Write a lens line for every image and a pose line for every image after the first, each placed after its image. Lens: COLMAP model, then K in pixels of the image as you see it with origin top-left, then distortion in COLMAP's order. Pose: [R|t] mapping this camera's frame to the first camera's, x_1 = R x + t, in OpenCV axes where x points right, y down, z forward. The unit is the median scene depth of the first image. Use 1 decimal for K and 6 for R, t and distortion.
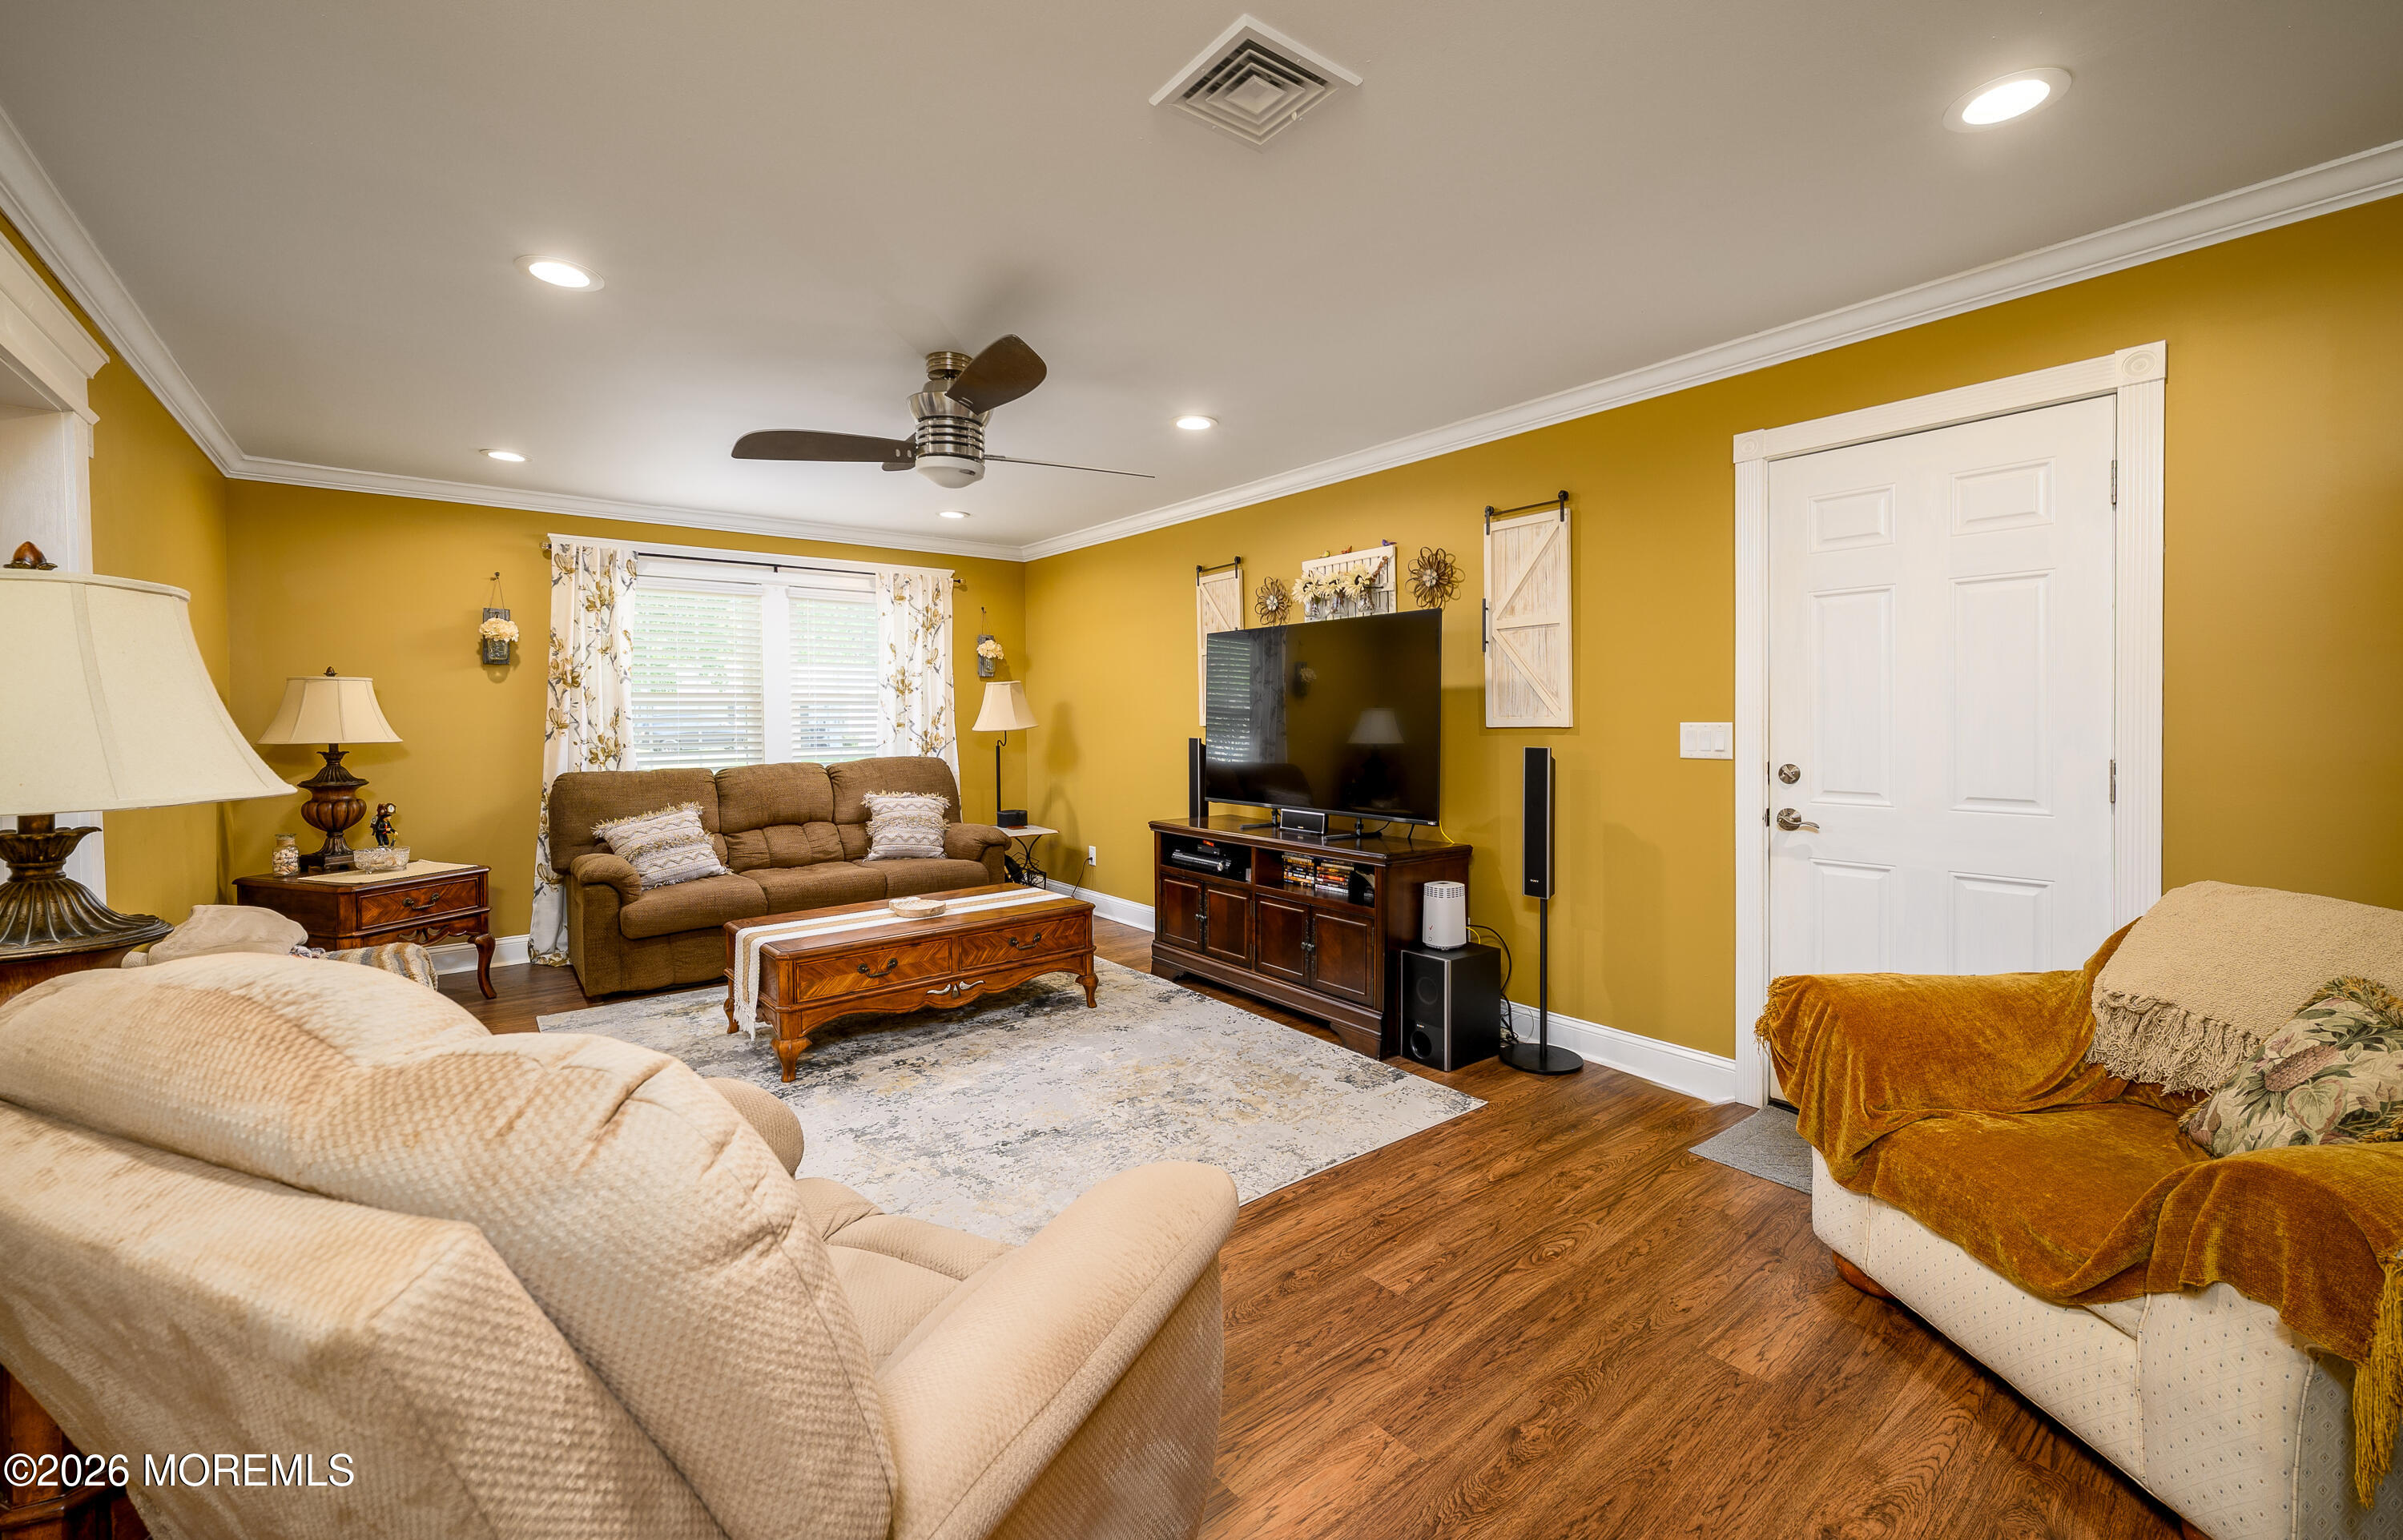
lens RADIAL K [[987.4, 0, 1206.7], [0, 987.4, 737.0], [0, 0, 1]] dist [-0.002306, -0.000170]
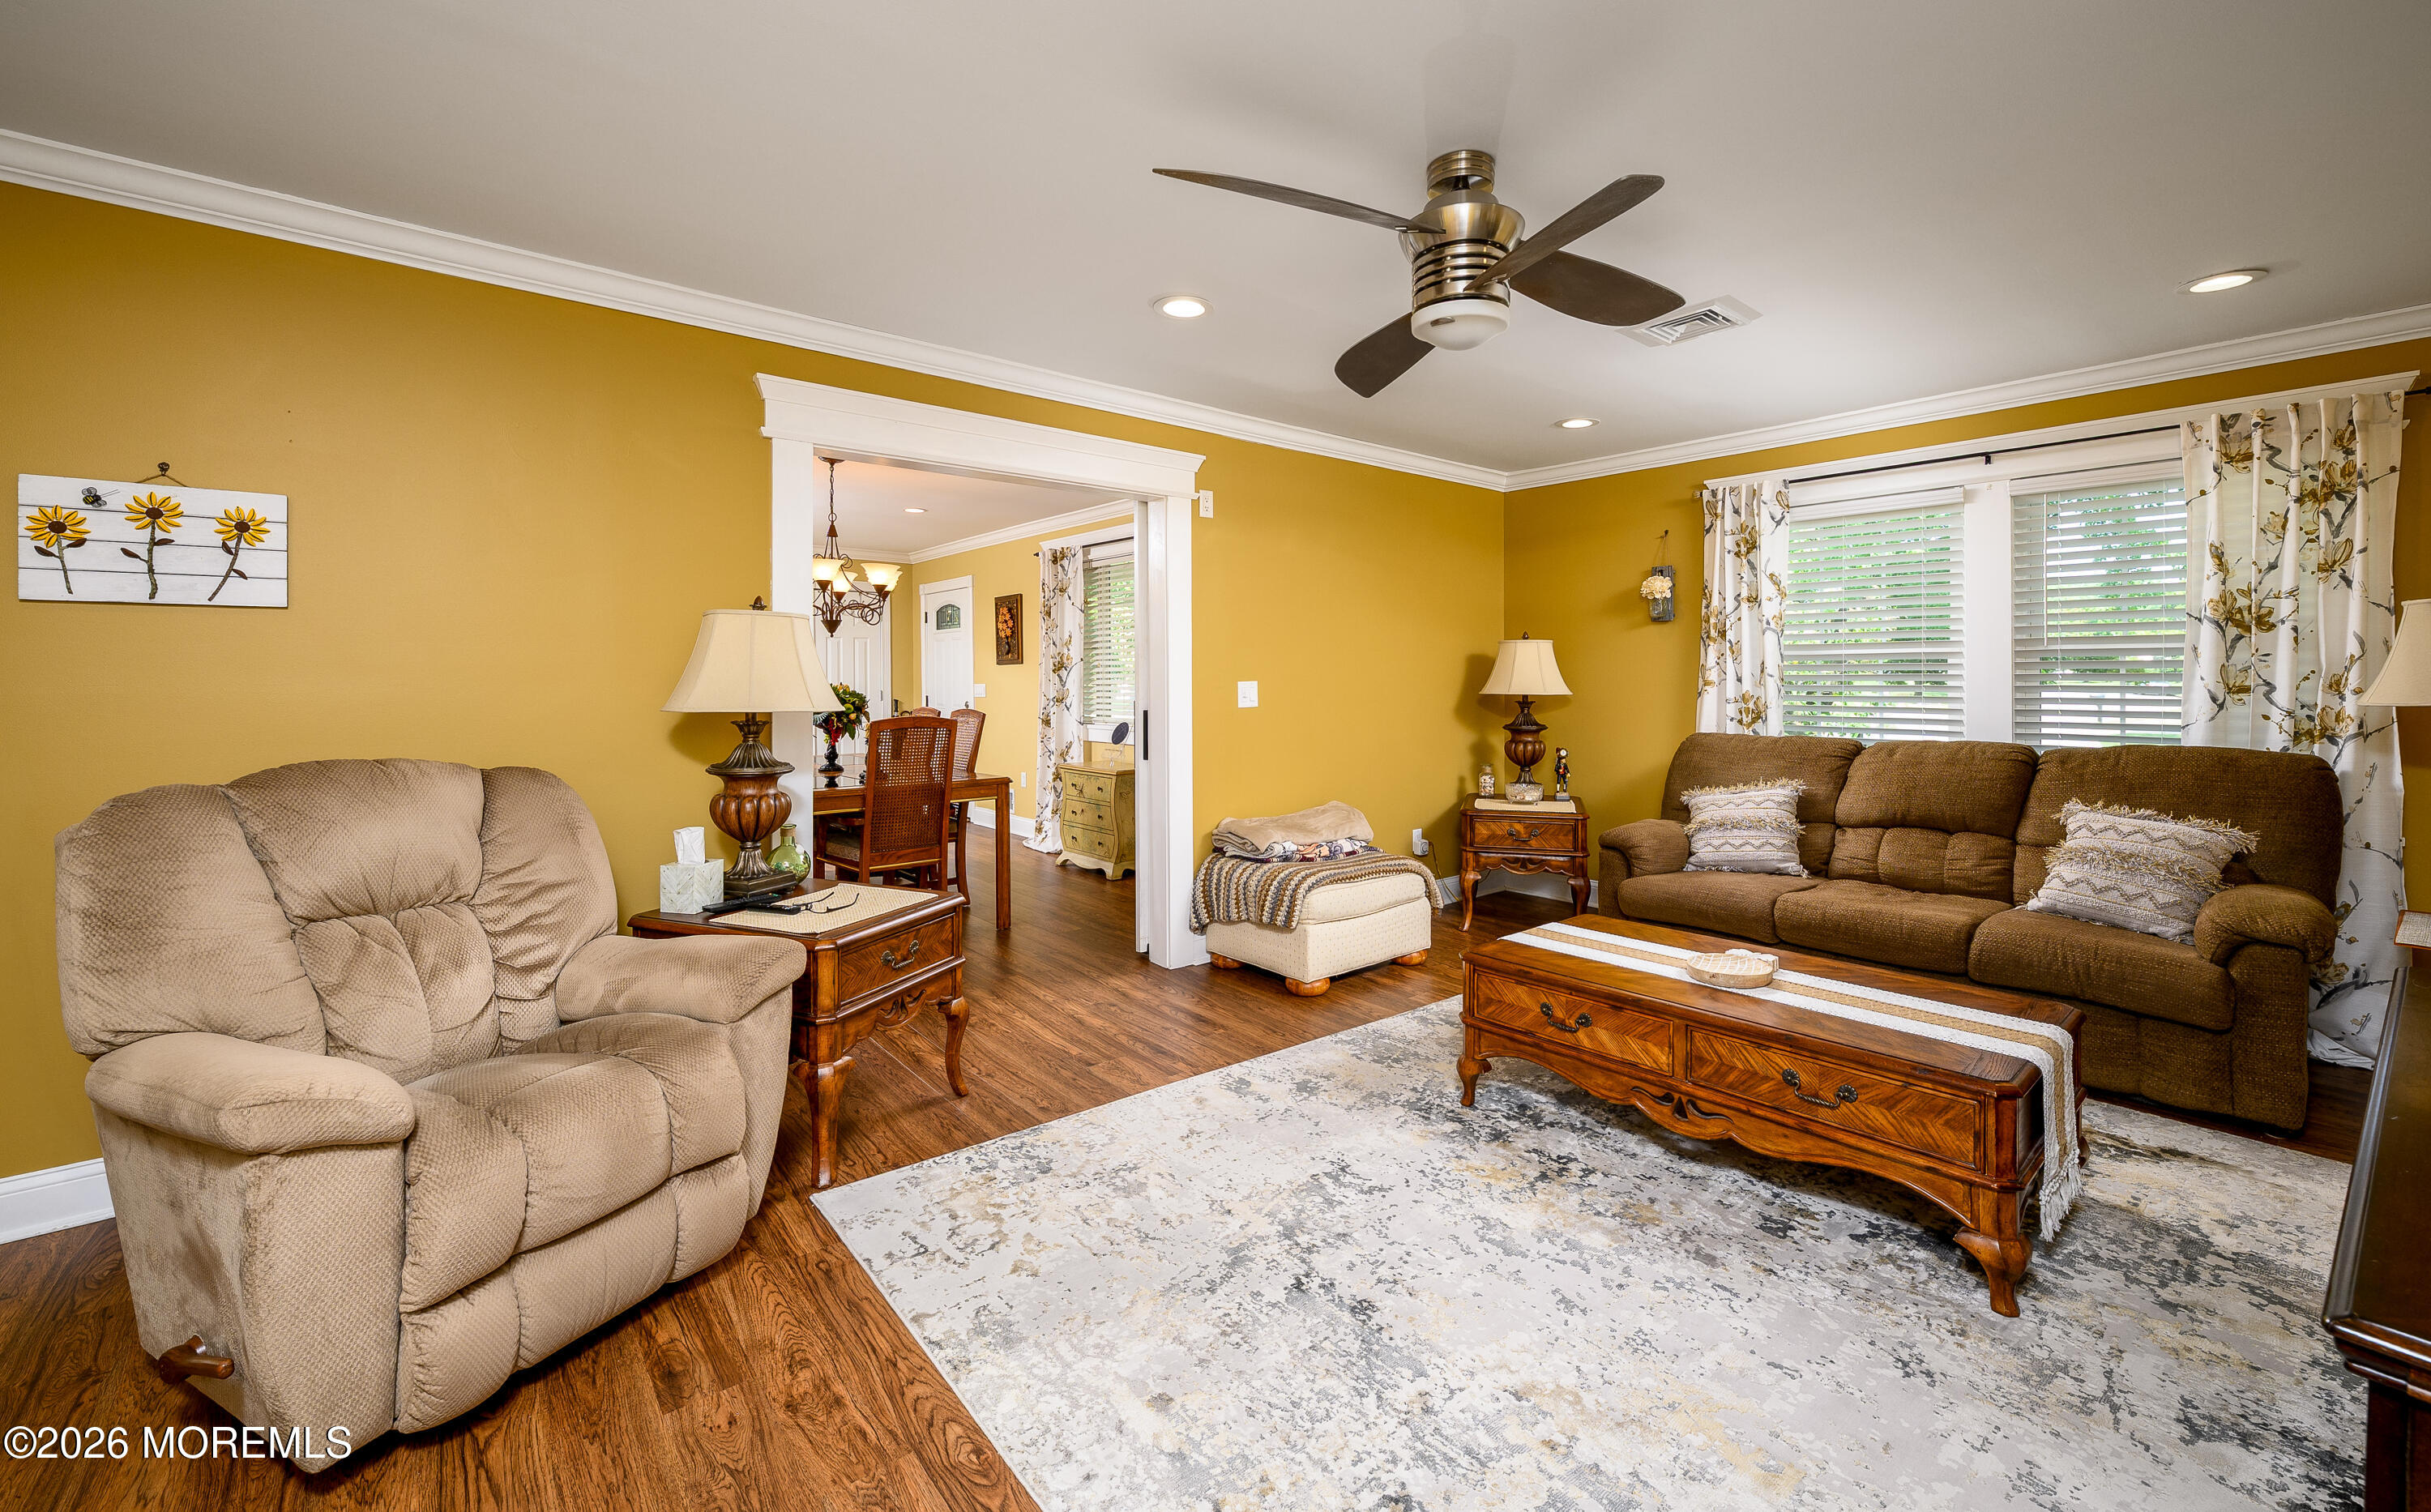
lens RADIAL K [[975.5, 0, 1200.6], [0, 975.5, 677.0], [0, 0, 1]] dist [-0.004205, 0.000070]
pose [[-0.002338, 0.006844, -0.999974, 0.329668], [-0.024137, 0.999685, 0.006898, -0.013326], [0.999706, 0.024152, -0.002172, 0.621951]]
